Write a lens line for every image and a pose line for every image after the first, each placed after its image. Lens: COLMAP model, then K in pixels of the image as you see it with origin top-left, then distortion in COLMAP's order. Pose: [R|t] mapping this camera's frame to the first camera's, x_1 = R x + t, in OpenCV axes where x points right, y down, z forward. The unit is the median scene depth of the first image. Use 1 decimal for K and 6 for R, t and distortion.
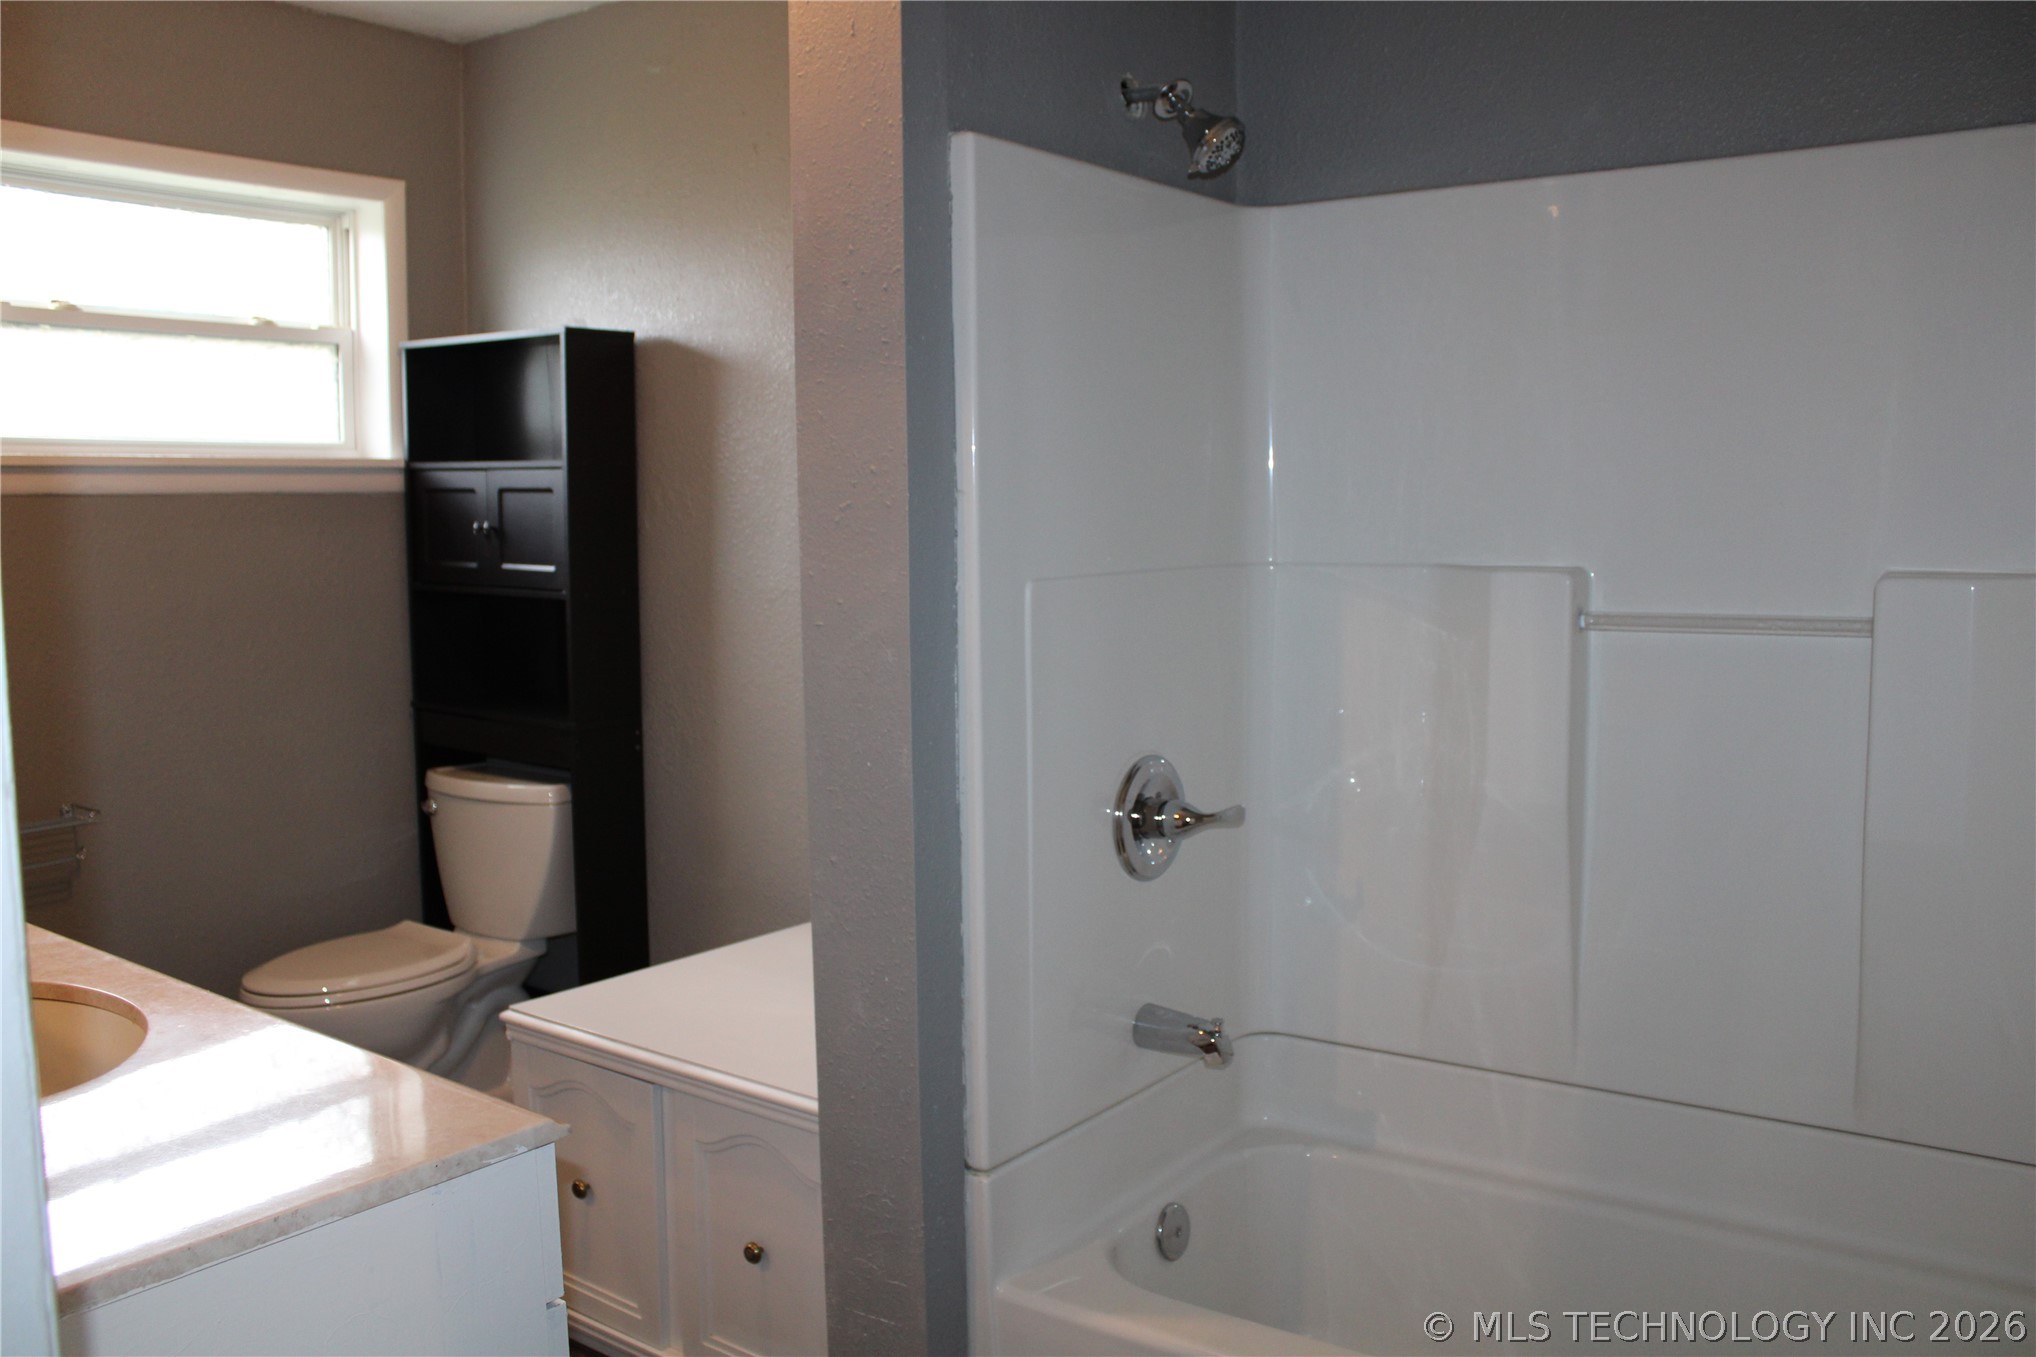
lens RADIAL K [[1699.8, 0, 1019.9], [0, 1699.8, 667.1], [0, 0, 1]] dist [-0.170675, 0.156351]
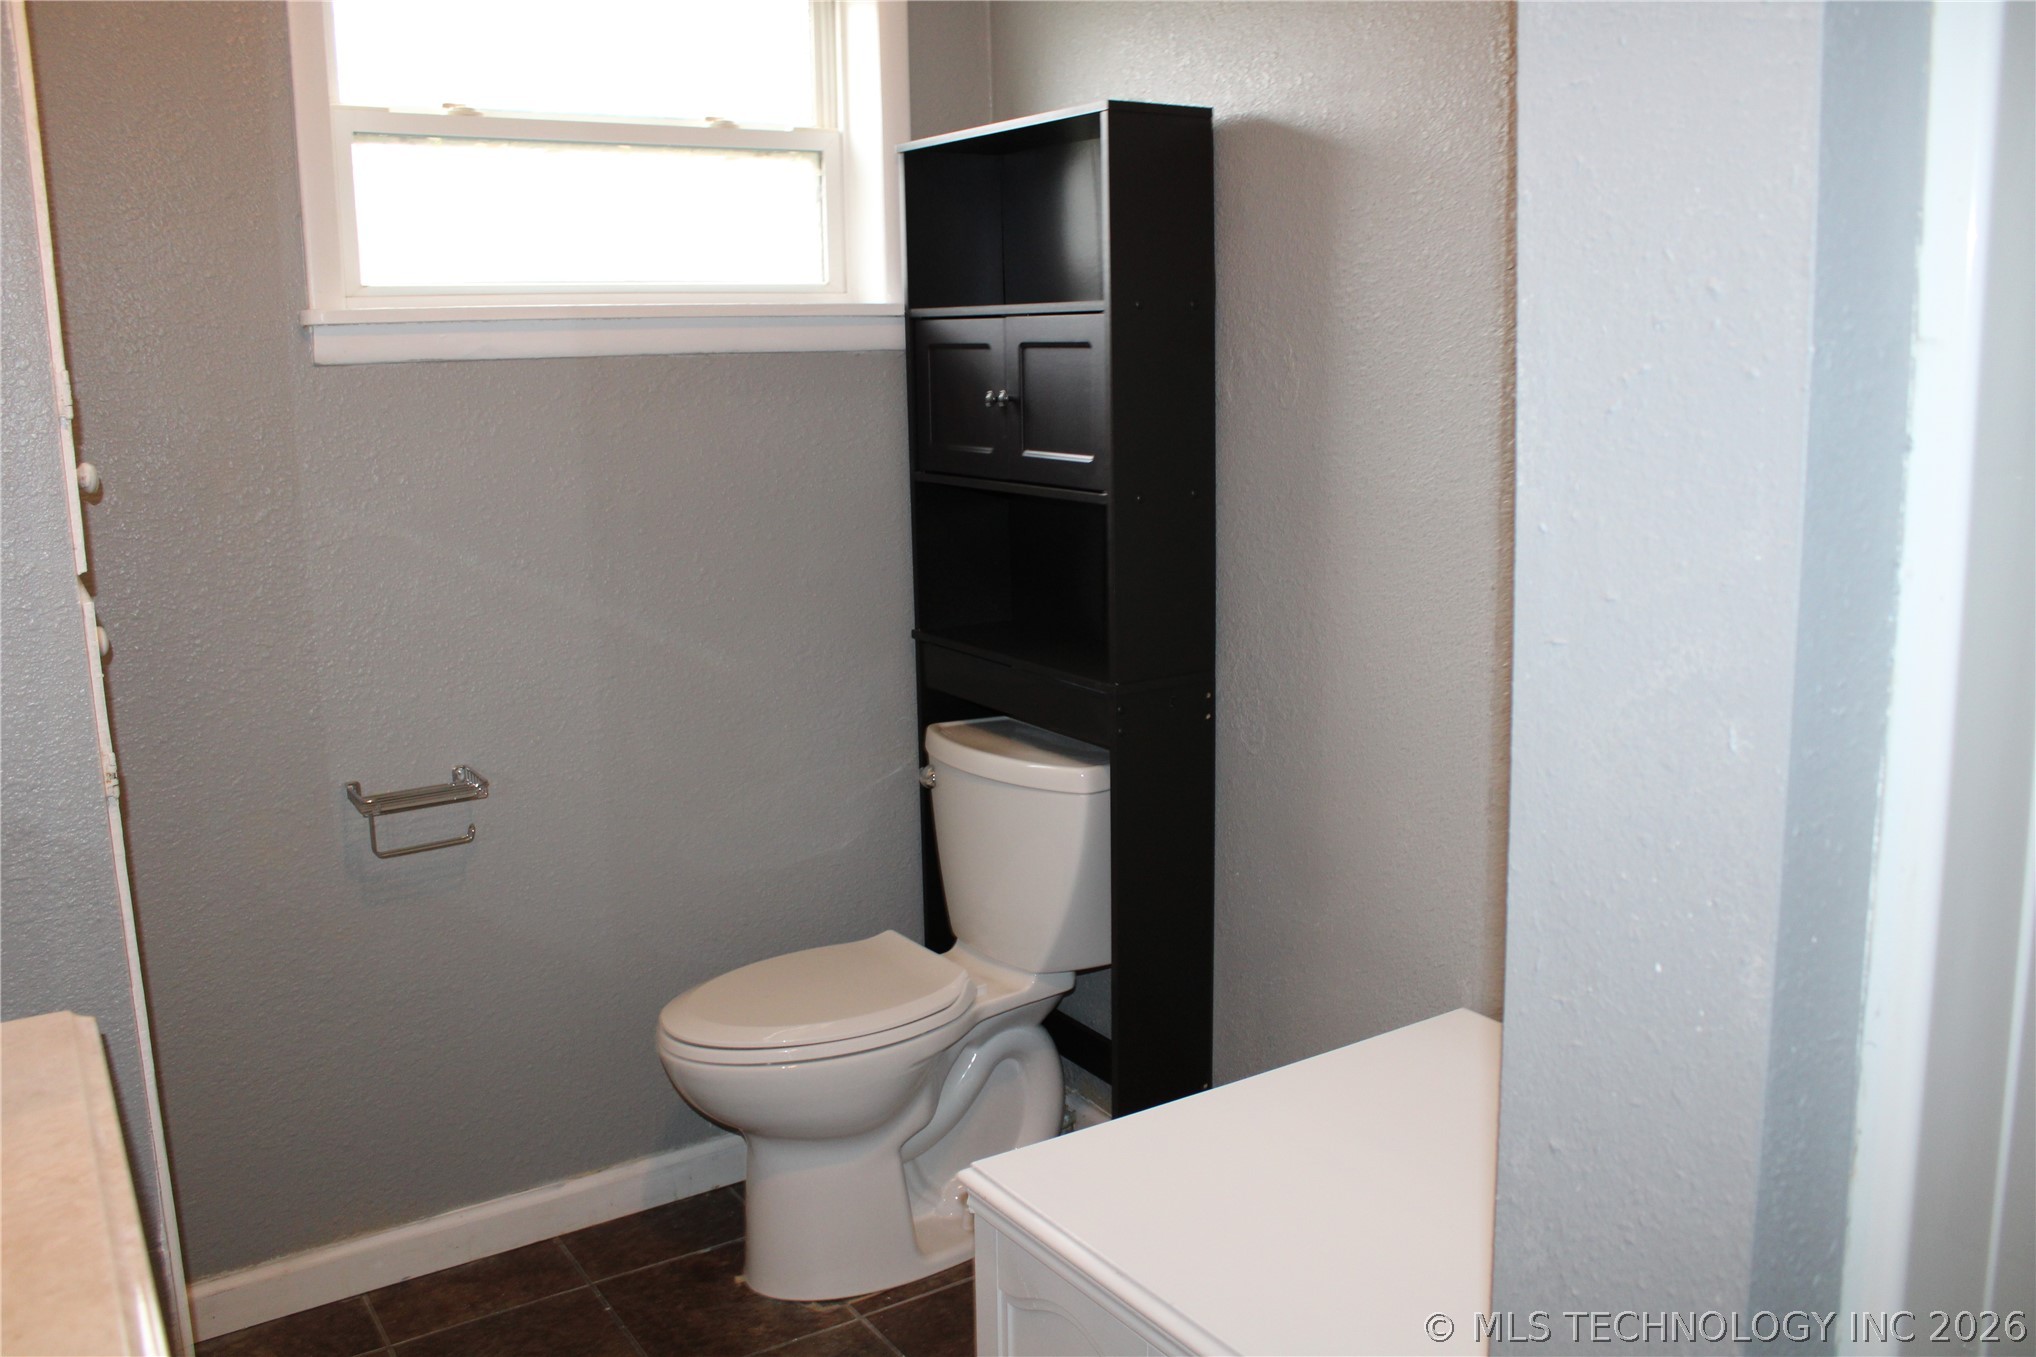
lens RADIAL K [[1699.8, 0, 1019.9], [0, 1699.8, 667.1], [0, 0, 1]] dist [-0.170675, 0.156351]
pose [[0.937262, 0.048702, -0.345207, -0.062289], [-0.019702, 0.996011, 0.087026, -0.034332], [0.348068, -0.074765, 0.934483, 0.341166]]
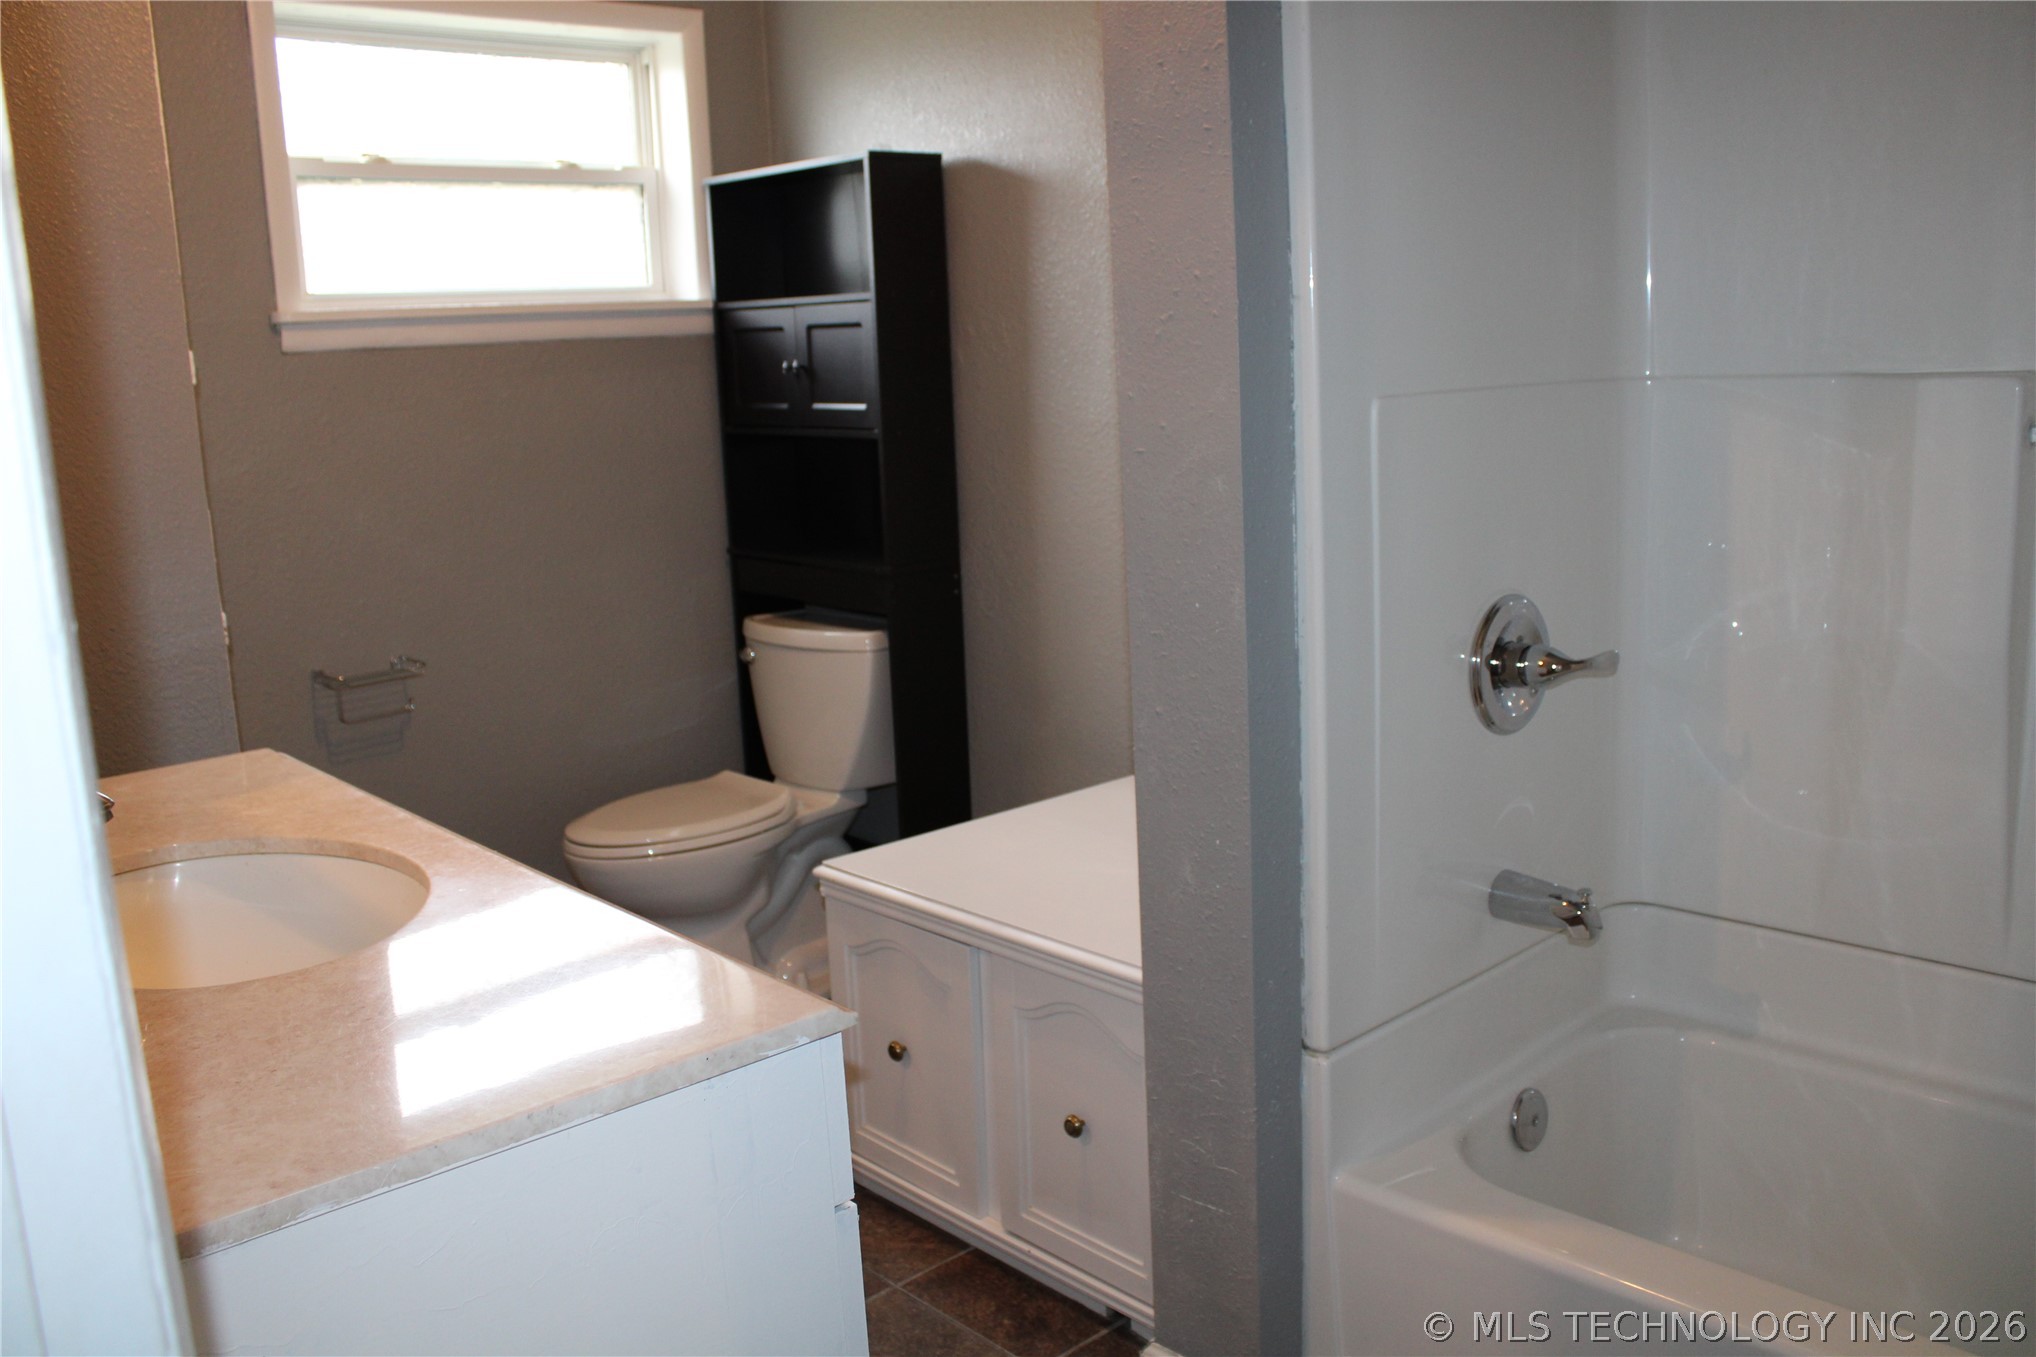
lens RADIAL K [[1699.8, 0, 1019.9], [0, 1699.8, 667.1], [0, 0, 1]] dist [-0.170675, 0.156351]
pose [[0.981224, 0.000374, -0.192874, -0.004623], [0.017196, 0.995846, 0.089417, 0.004790], [0.192106, -0.091055, 0.977141, 0.061047]]
